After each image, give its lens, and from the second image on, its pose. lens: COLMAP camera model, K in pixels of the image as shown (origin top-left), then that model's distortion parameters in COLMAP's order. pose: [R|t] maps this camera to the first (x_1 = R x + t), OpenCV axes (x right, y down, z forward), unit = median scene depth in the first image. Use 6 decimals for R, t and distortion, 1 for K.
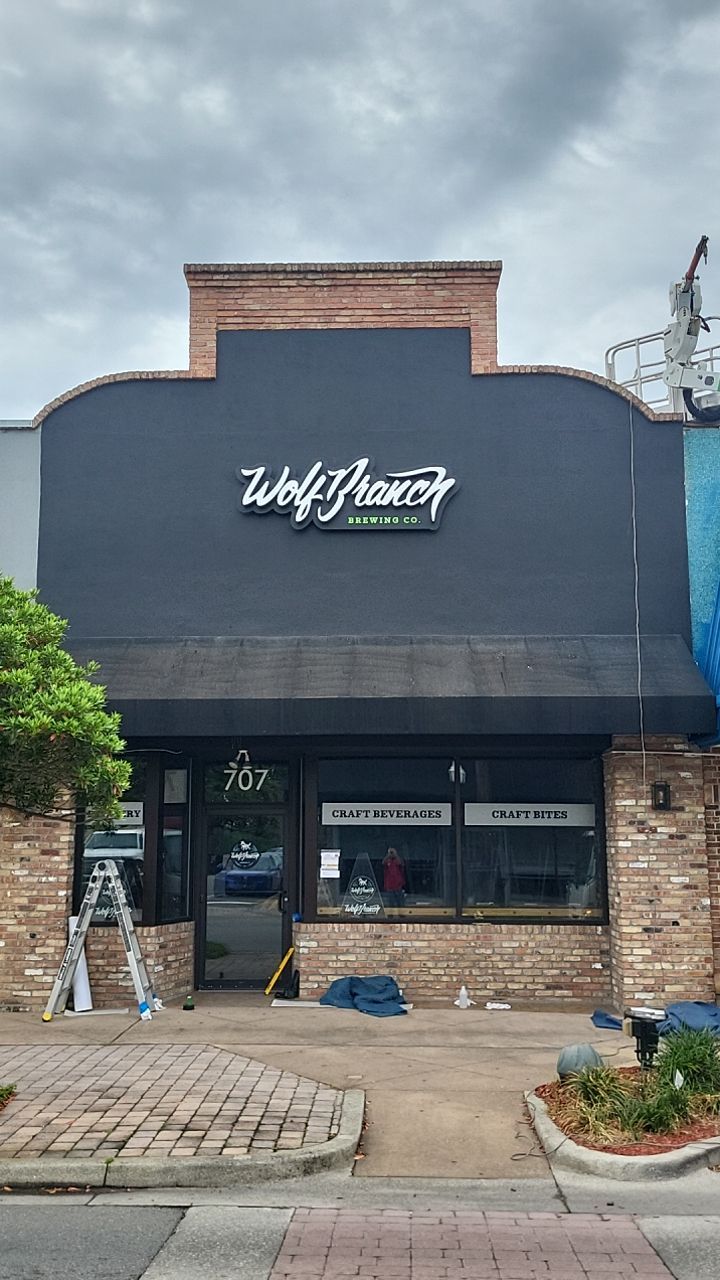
lens RADIAL K [[1174.5, 0, 360.0], [0, 1174.5, 640.0], [0, 0, 1]] dist [0.010818, 0.002877]
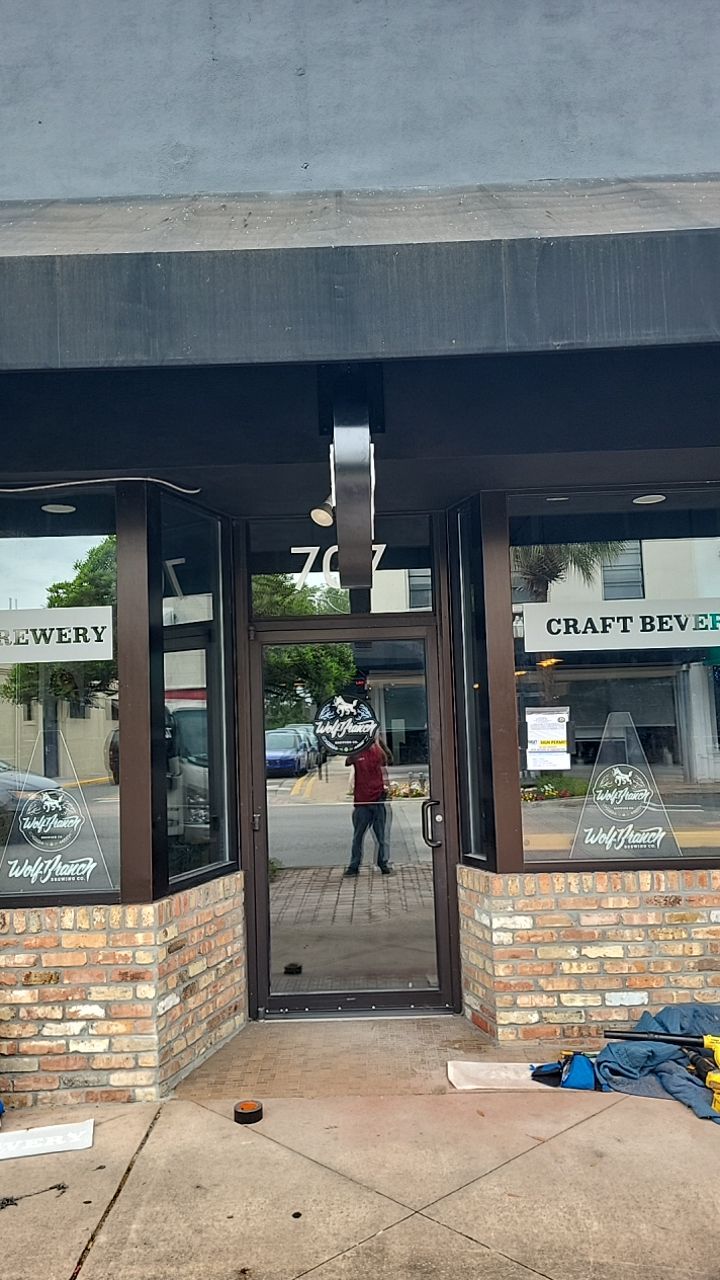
lens RADIAL K [[972.1, 0, 360.0], [0, 972.1, 640.0], [0, 0, 1]] dist [0.026085, -0.006231]
pose [[0.999354, -0.031608, 0.017081, -0.103282], [0.029997, 0.995711, 0.087526, 0.122038], [-0.019775, -0.086957, 0.996016, 0.654326]]
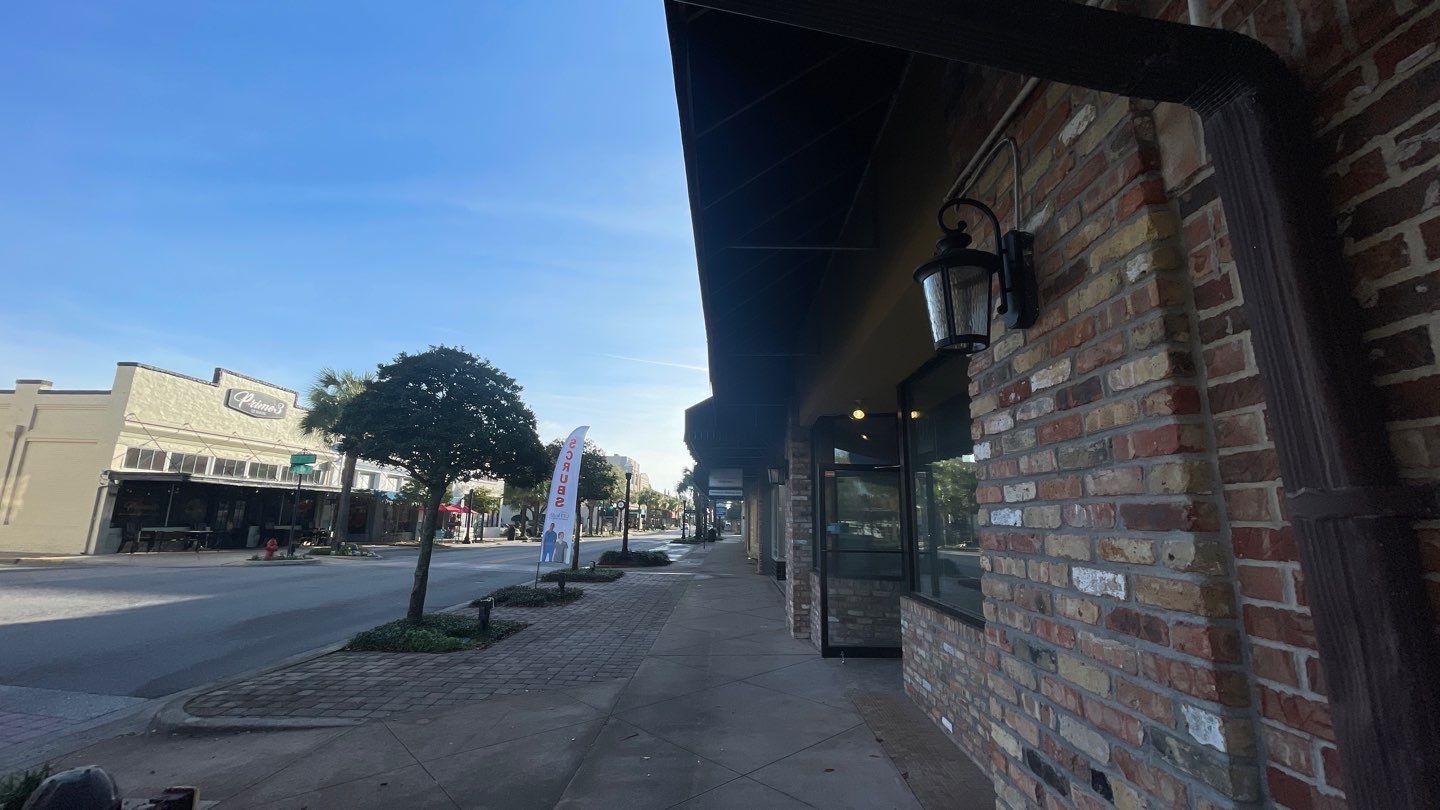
lens RADIAL K [[580.0, 0, 712.2], [0, 580.0, 404.3], [0, 0, 1]] dist [-0.001401, -0.000075]
pose [[-0.010620, -0.199226, -0.979896, 0.369269], [0.157186, 0.967436, -0.198396, 0.174552], [0.987512, -0.156132, 0.021041, 0.894151]]
